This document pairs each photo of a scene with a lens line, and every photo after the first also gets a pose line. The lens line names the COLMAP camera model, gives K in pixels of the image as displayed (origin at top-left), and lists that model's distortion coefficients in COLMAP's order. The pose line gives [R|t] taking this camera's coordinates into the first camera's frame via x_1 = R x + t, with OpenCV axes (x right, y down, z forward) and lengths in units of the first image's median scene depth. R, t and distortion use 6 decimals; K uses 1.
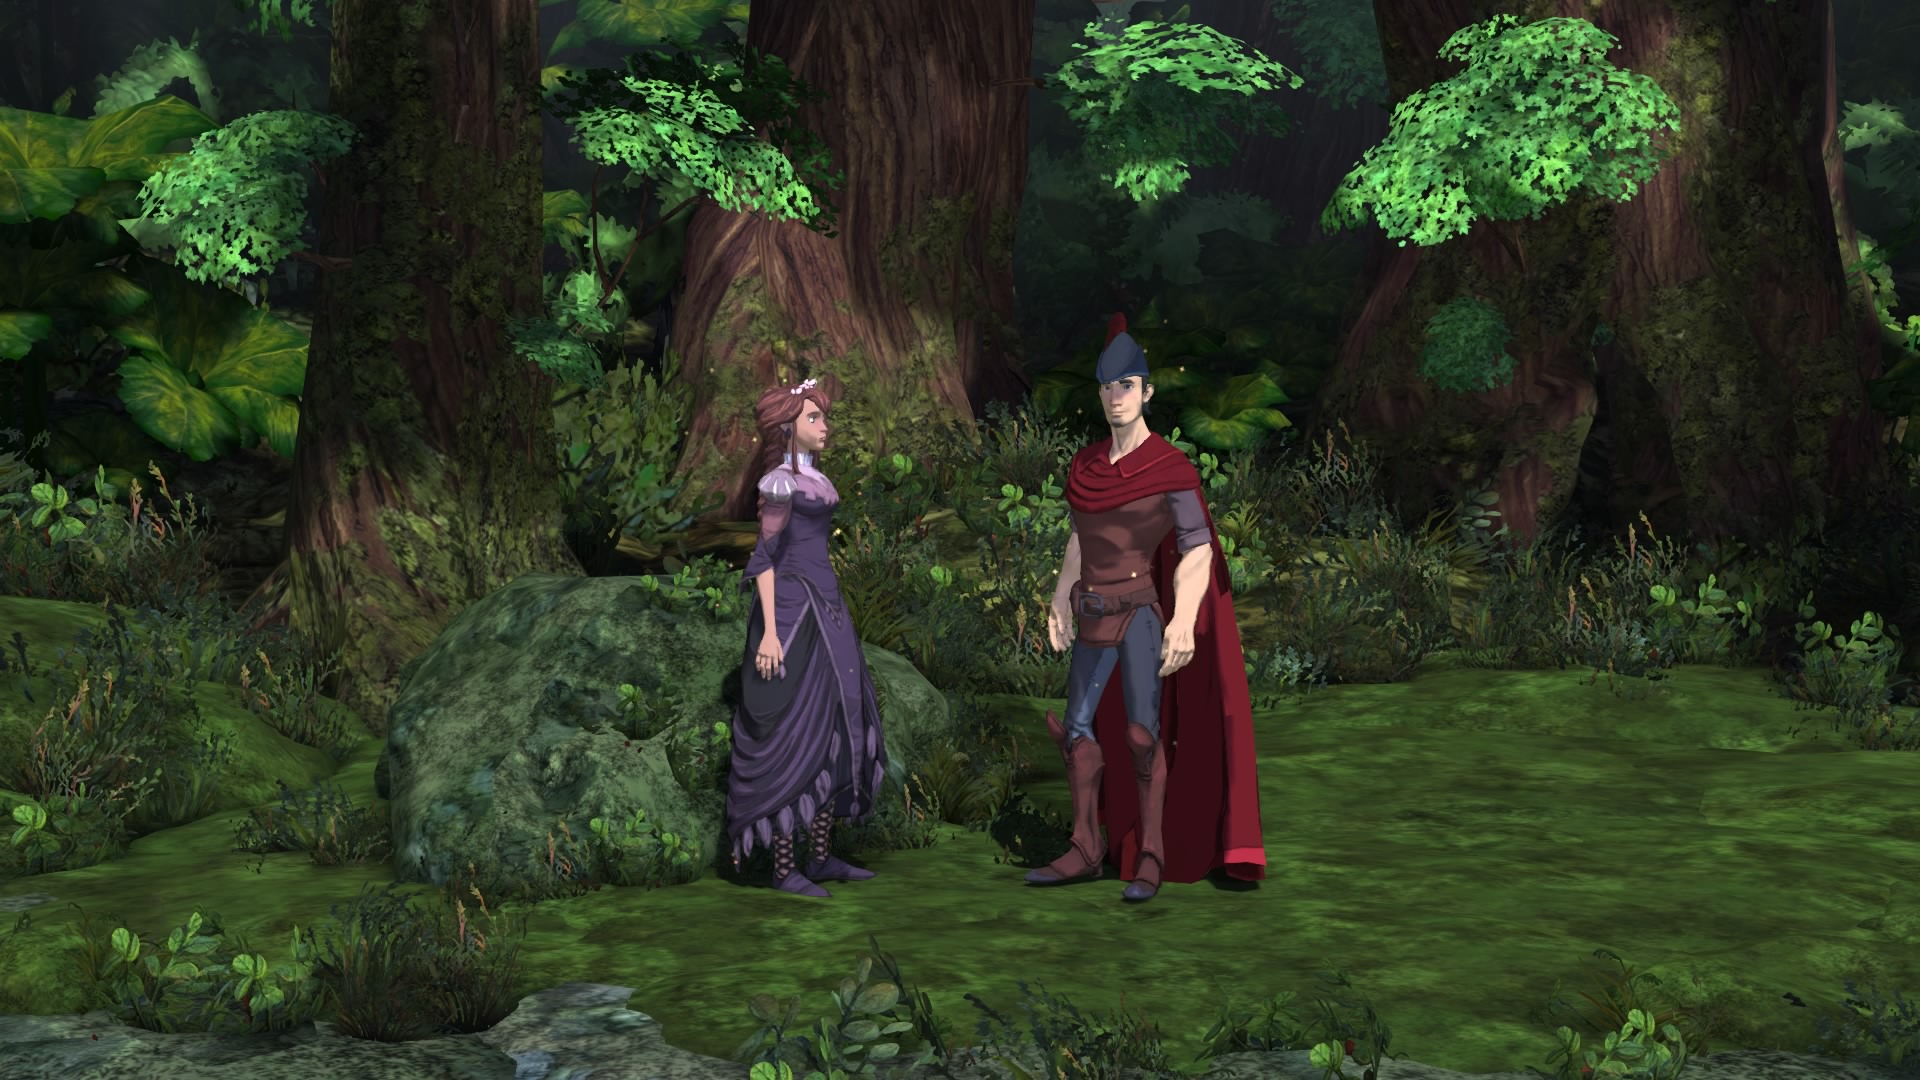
lens RADIAL K [[2417.5, 0, 960.0], [0, 2417.5, 537.7], [0, 0, 1]] dist [-0.002278, 0.000000]
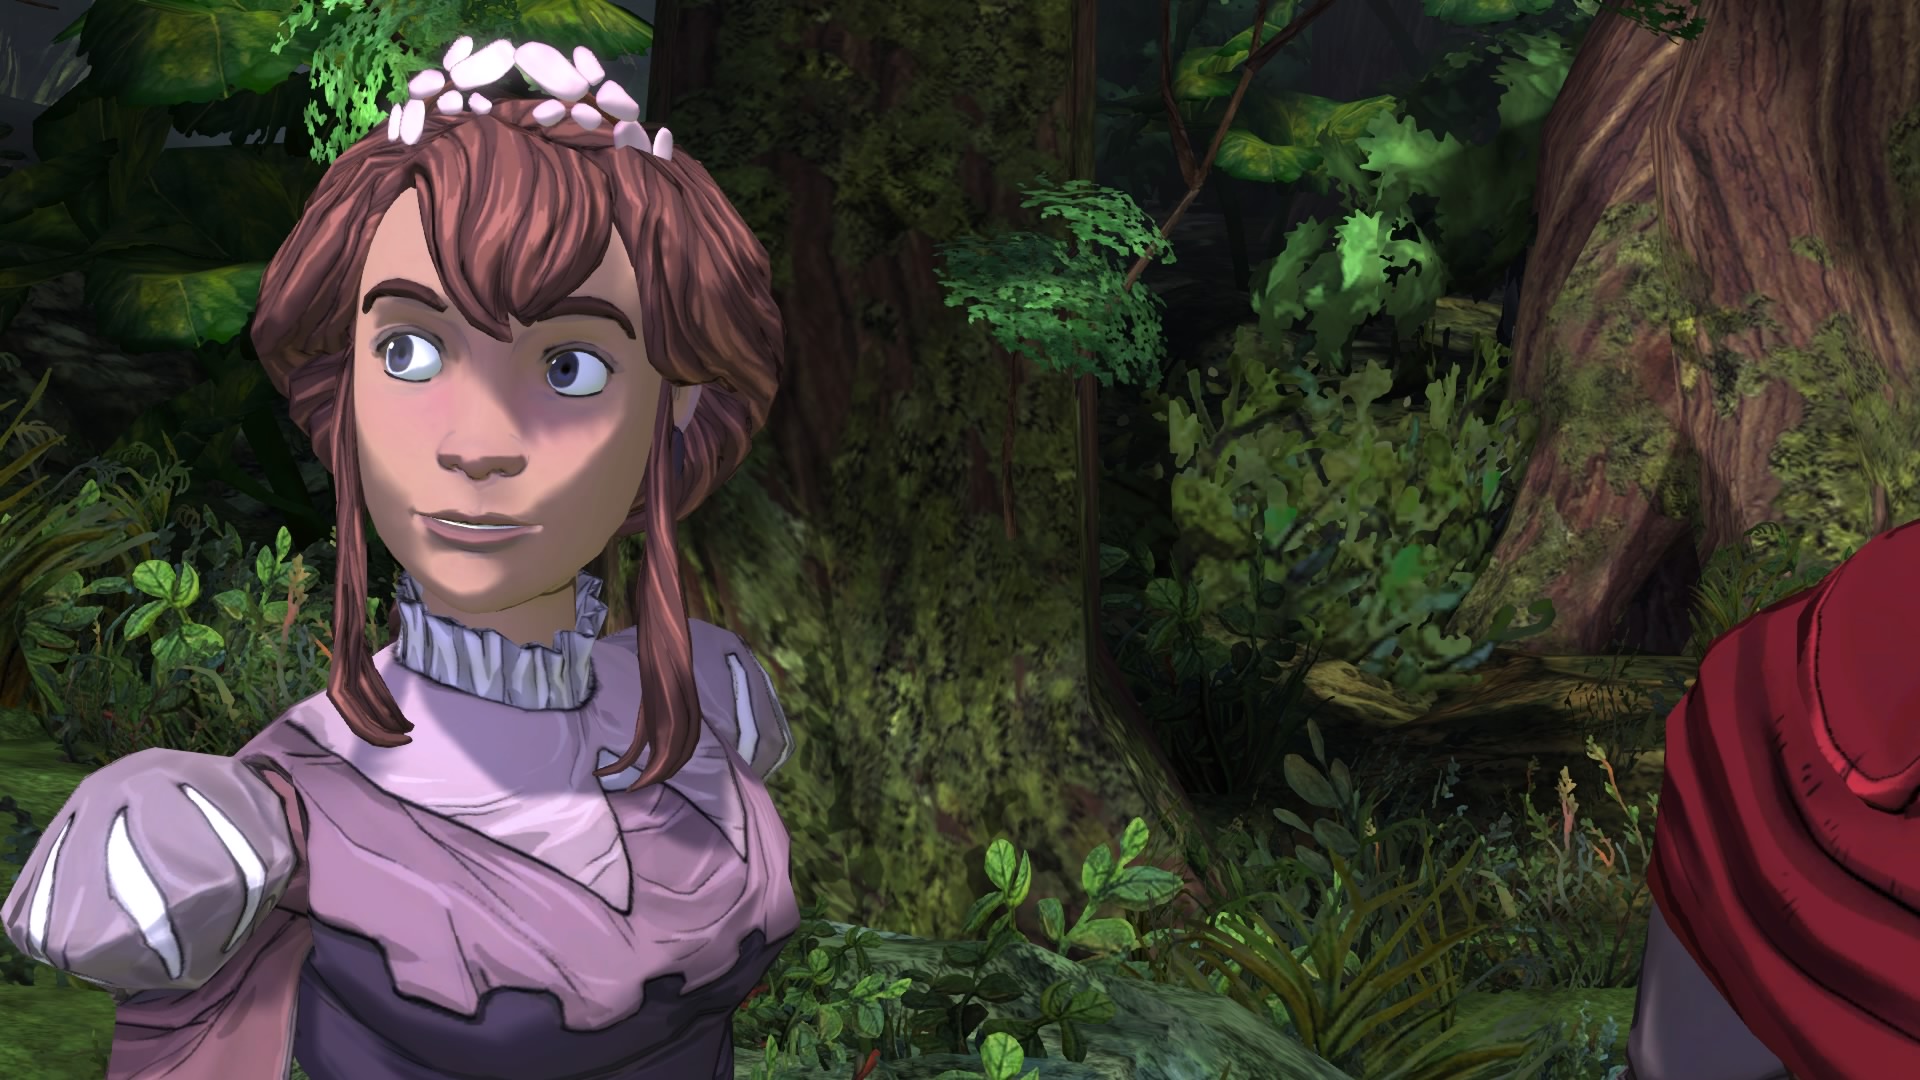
lens RADIAL K [[2417.5, 0, 960.6], [0, 2417.5, 542.0], [0, 0, 1]] dist [-0.002278, 0.000000]
pose [[0.897017, 0.022516, -0.441422, 0.019230], [-0.033313, 0.999305, -0.016723, -0.018864], [0.440738, 0.029706, 0.897144, 0.473994]]
